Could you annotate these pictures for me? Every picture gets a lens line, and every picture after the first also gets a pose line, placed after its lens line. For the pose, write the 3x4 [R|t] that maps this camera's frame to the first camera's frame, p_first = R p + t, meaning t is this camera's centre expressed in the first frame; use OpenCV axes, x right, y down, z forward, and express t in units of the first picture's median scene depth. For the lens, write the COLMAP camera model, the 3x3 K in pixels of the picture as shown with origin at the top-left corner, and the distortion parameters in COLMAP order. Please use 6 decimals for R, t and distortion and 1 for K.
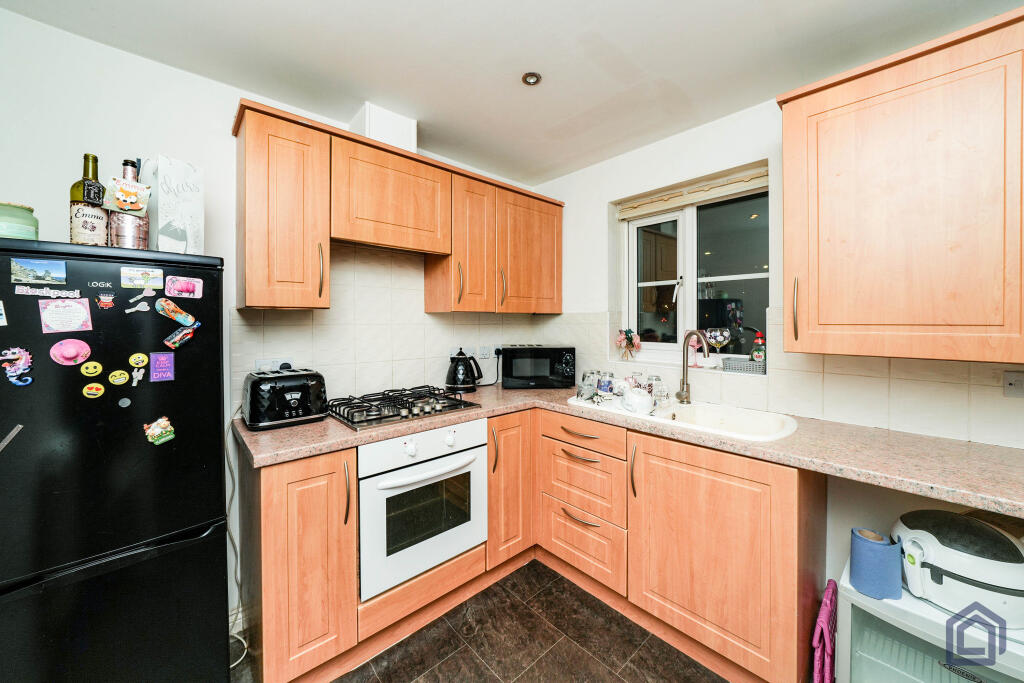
lens RADIAL K [[372.5, 0, 513.6], [0, 372.5, 324.6], [0, 0, 1]] dist [-0.011722, 0.000053]
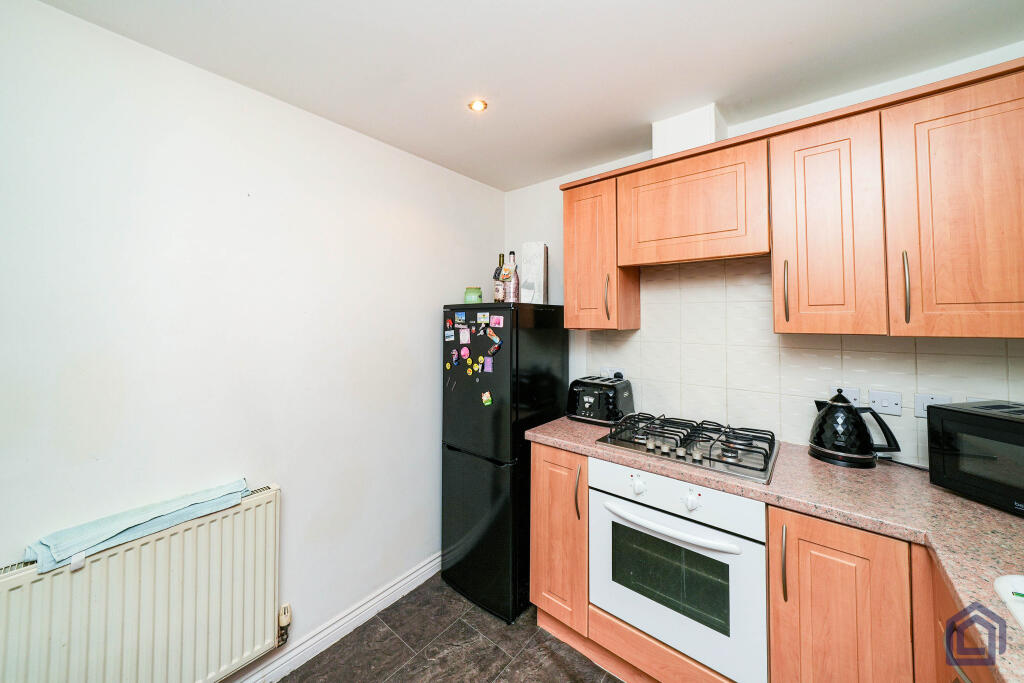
lens RADIAL K [[366.9, 0, 510.5], [0, 366.9, 310.0], [0, 0, 1]] dist [-0.001512, -0.000038]
pose [[0.138143, -0.025448, -0.990085, 0.576172], [-0.009934, 0.999584, -0.027078, -0.071255], [0.990362, 0.013576, 0.137833, 0.535808]]
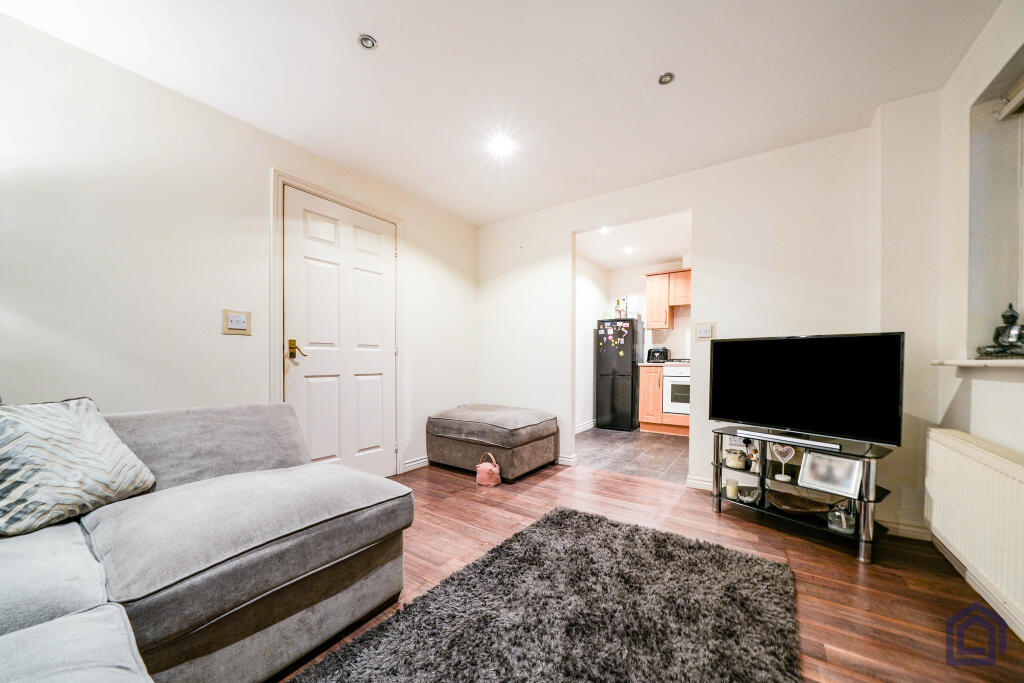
lens RADIAL K [[371.4, 0, 514.5], [0, 371.4, 364.7], [0, 0, 1]] dist [-0.000450, -0.000010]
pose [[0.228988, 0.018367, -0.973256, 2.356585], [-0.012521, 0.999795, 0.015922, 0.239772], [0.973349, 0.008540, 0.229171, -1.033846]]
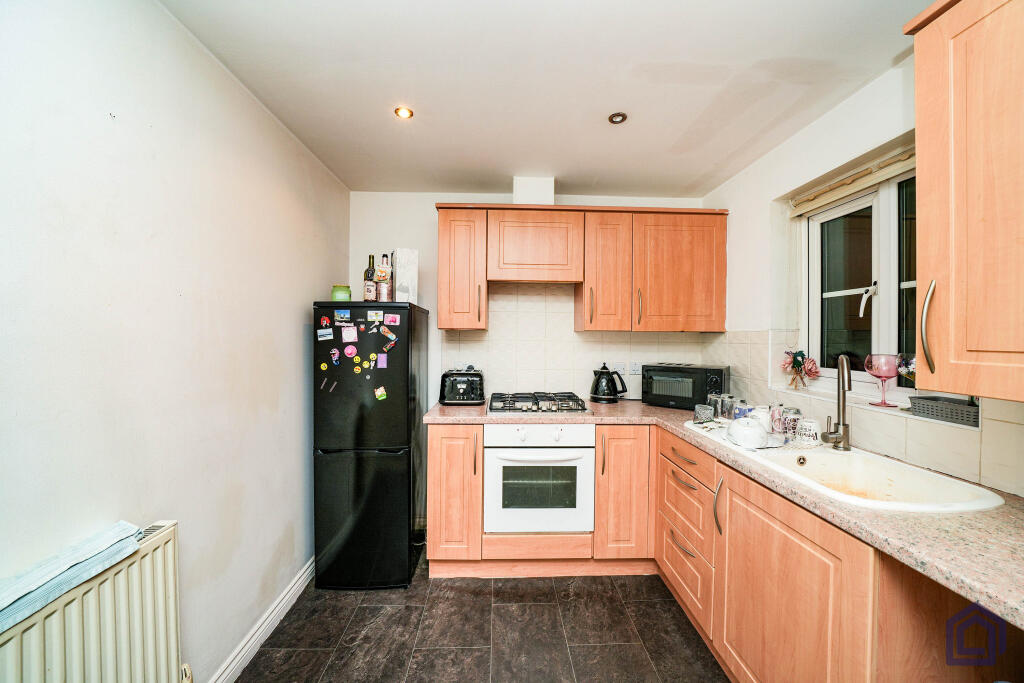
lens RADIAL K [[353.8, 0, 512.0], [0, 353.8, 341.5], [0, 0, 1]] dist [-0.017549, 0.000065]
pose [[0.760523, 0.015710, -0.649121, 0.491637], [-0.015077, 0.999865, 0.006534, -0.006567], [0.649136, 0.004817, 0.760658, 0.014939]]
